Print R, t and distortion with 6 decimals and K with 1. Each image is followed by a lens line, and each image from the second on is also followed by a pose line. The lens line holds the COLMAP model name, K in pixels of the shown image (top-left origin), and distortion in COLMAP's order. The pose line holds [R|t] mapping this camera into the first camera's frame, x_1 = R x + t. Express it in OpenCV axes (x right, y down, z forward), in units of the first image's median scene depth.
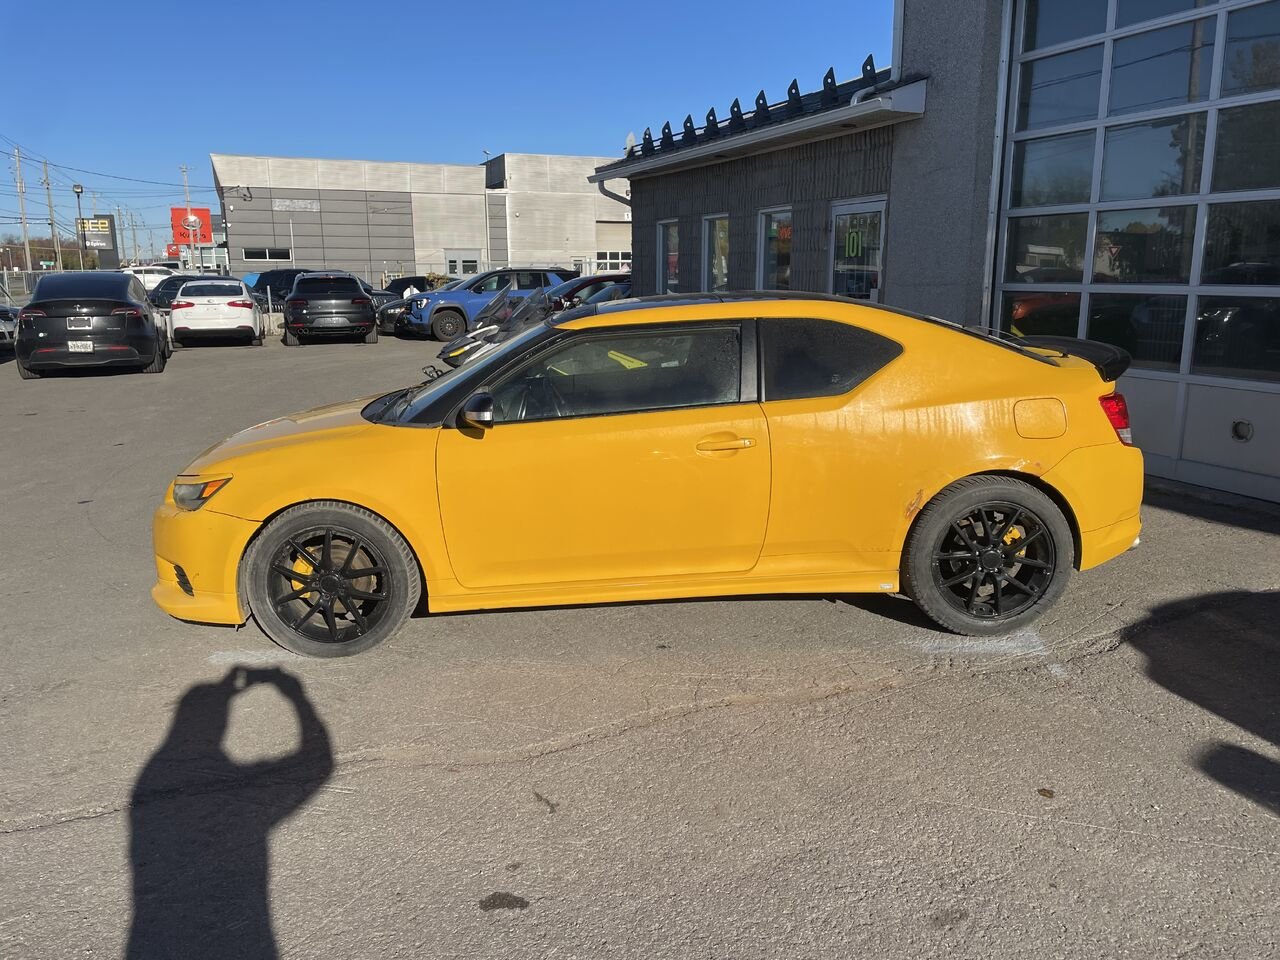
lens RADIAL K [[963.8, 0, 638.2], [0, 963.8, 474.3], [0, 0, 1]] dist [0.088632, -0.115805]
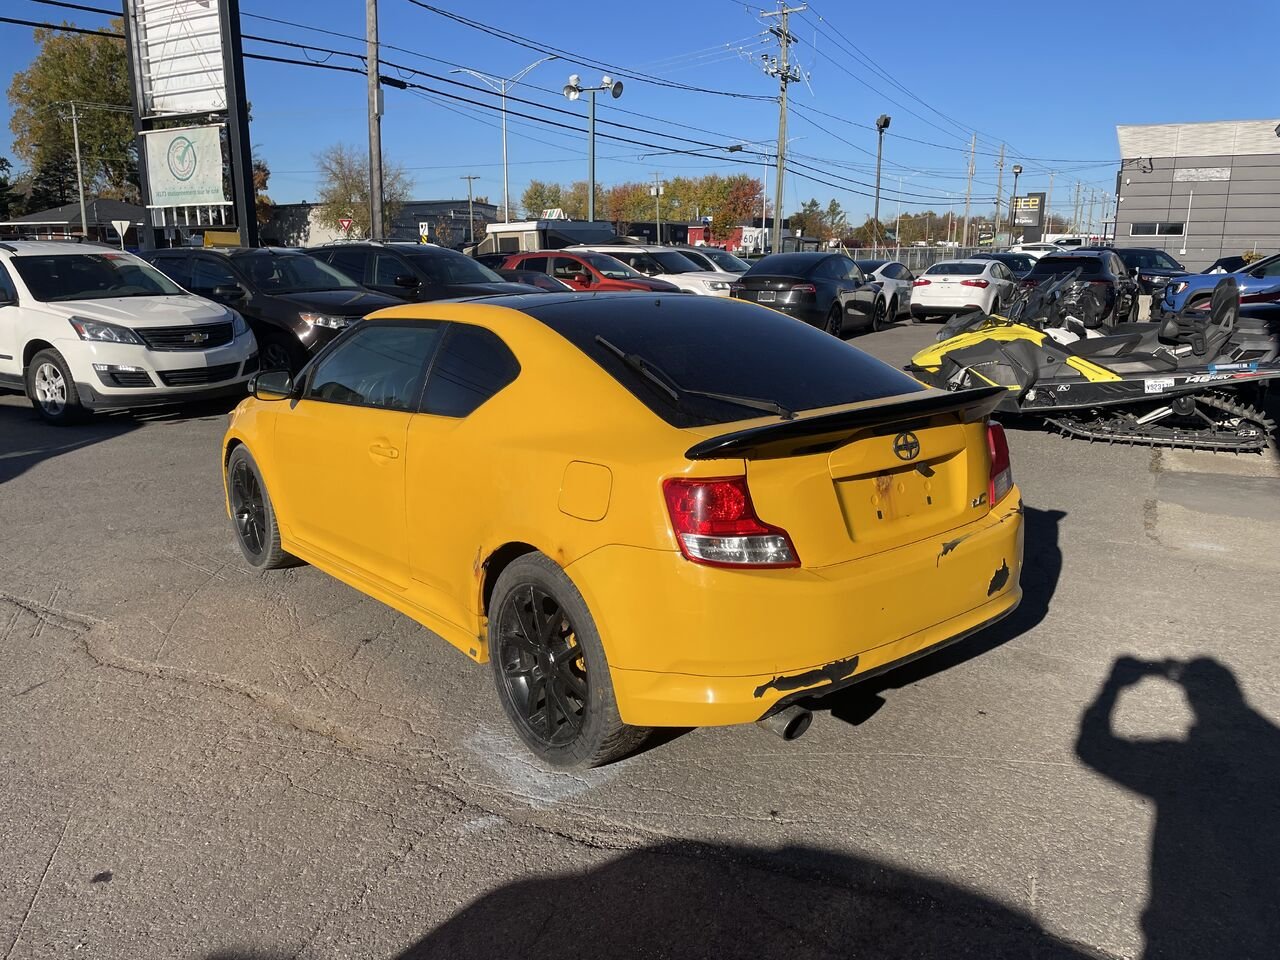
lens RADIAL K [[963.8, 0, 645.2], [0, 963.8, 472.0], [0, 0, 1]] dist [0.088632, -0.115805]
pose [[0.620040, 0.185179, -0.762404, 0.437123], [-0.168045, 0.980540, 0.101496, -0.066827], [0.766363, 0.065186, 0.639092, 0.261017]]
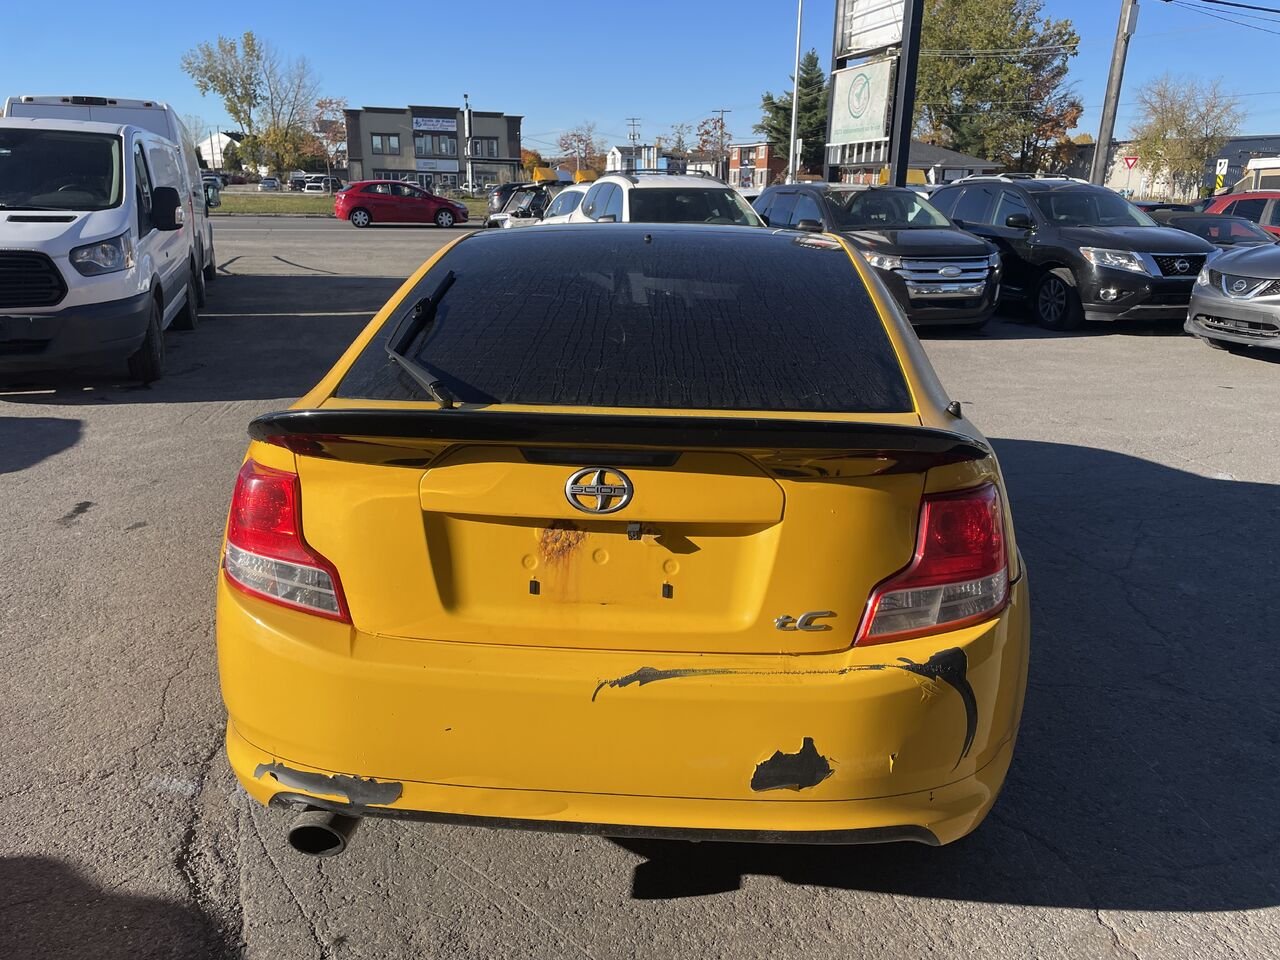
lens RADIAL K [[963.8, 0, 651.6], [0, 963.8, 472.7], [0, 0, 1]] dist [0.088632, -0.115805]
pose [[-0.092651, 0.291116, -0.952191, 0.423816], [-0.220455, 0.926572, 0.304735, -0.122288], [0.970987, 0.238149, -0.021669, 0.553028]]
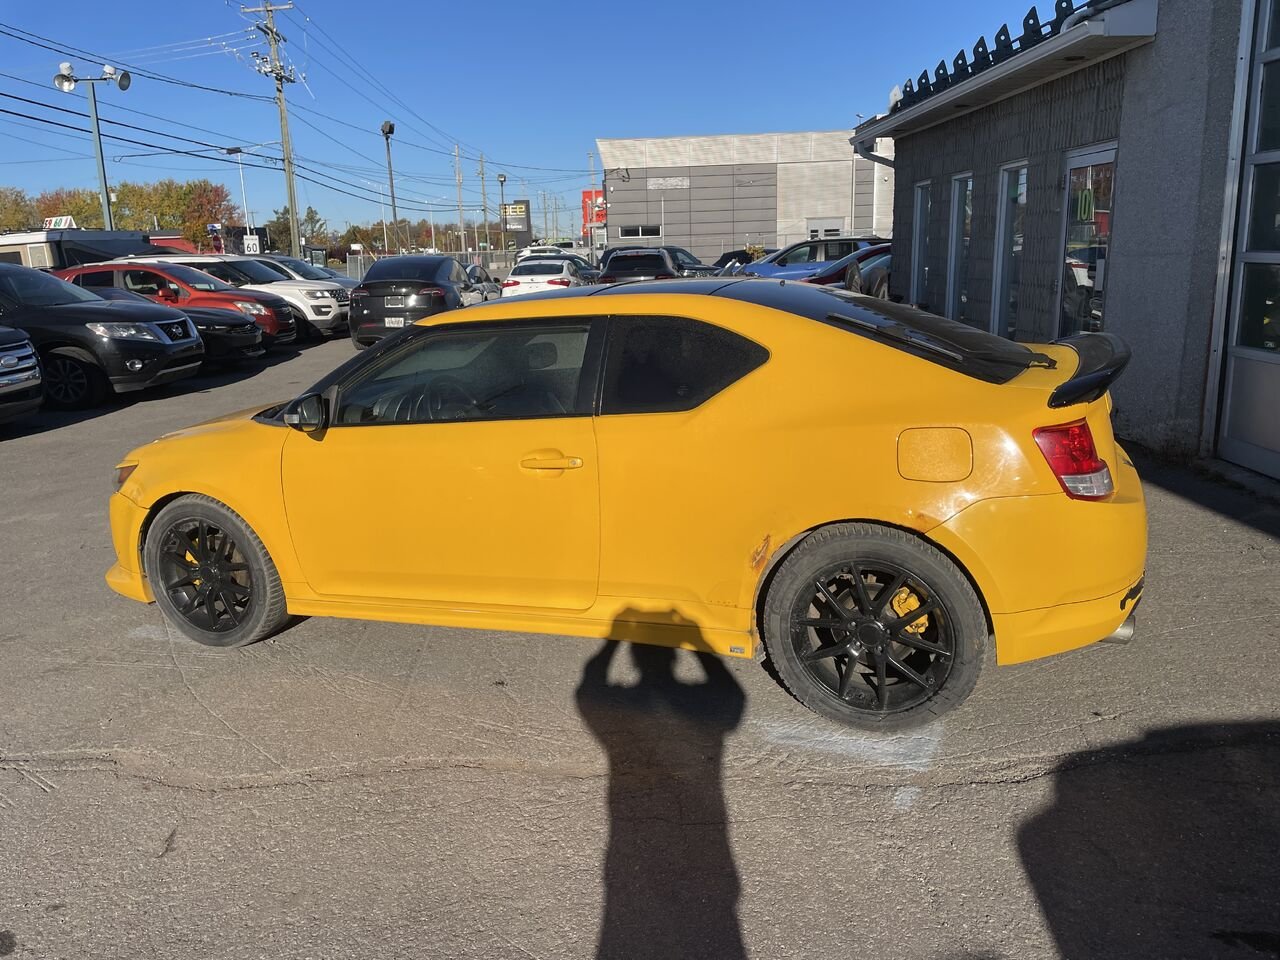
lens RADIAL K [[963.8, 0, 630.0], [0, 963.8, 472.5], [0, 0, 1]] dist [0.088632, -0.115805]
pose [[0.919776, 0.066464, -0.386775, 0.217595], [-0.055305, 0.997671, 0.039921, -0.026977], [0.388527, -0.015328, 0.921310, 0.103522]]
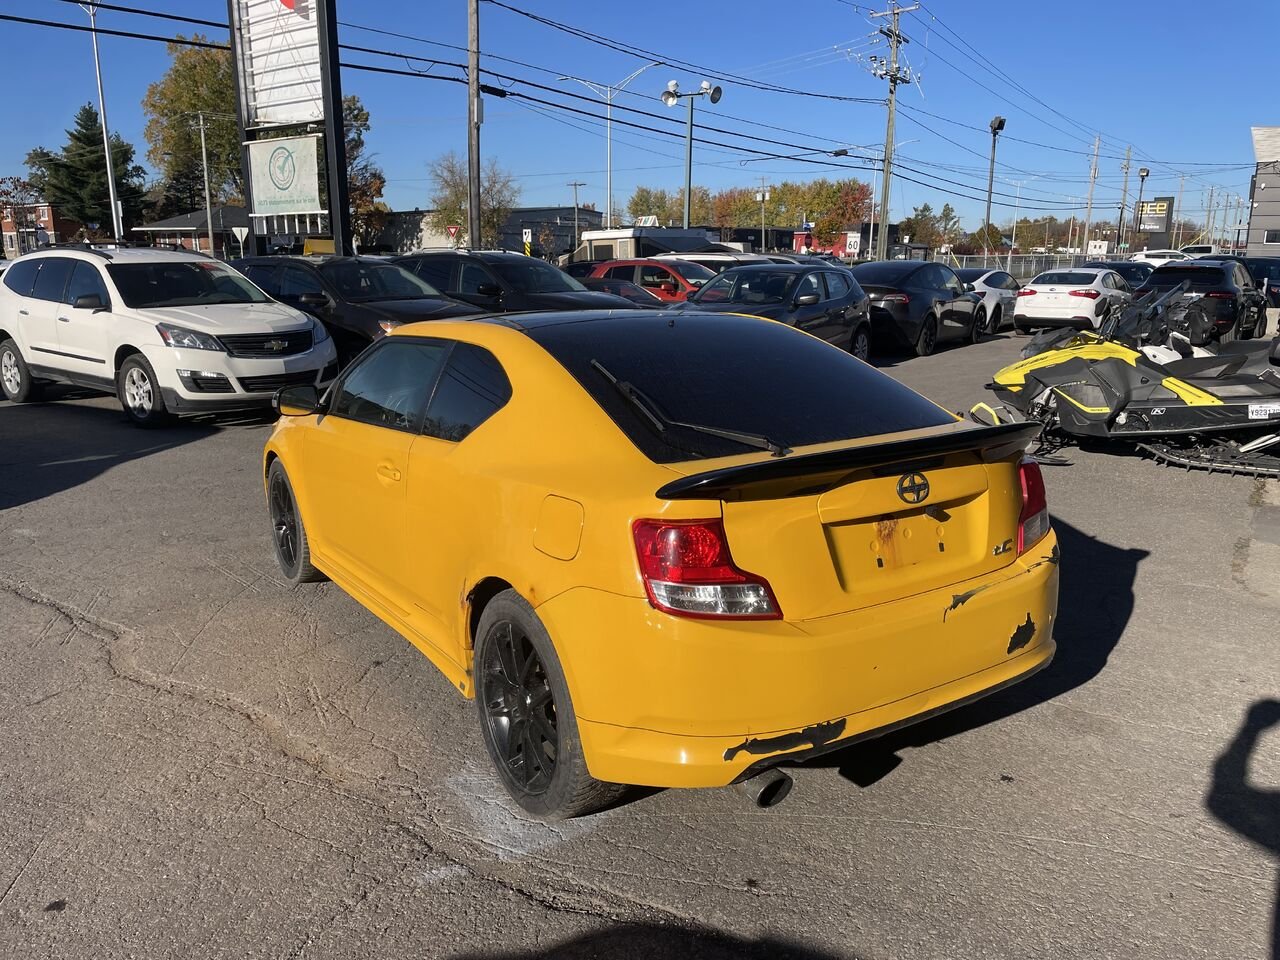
lens RADIAL K [[963.8, 0, 650.4], [0, 963.8, 488.4], [0, 0, 1]] dist [0.088632, -0.115805]
pose [[0.537942, 0.208232, -0.816859, 0.440456], [-0.182509, 0.974797, 0.128302, -0.080458], [0.822988, 0.080065, 0.562388, 0.303627]]
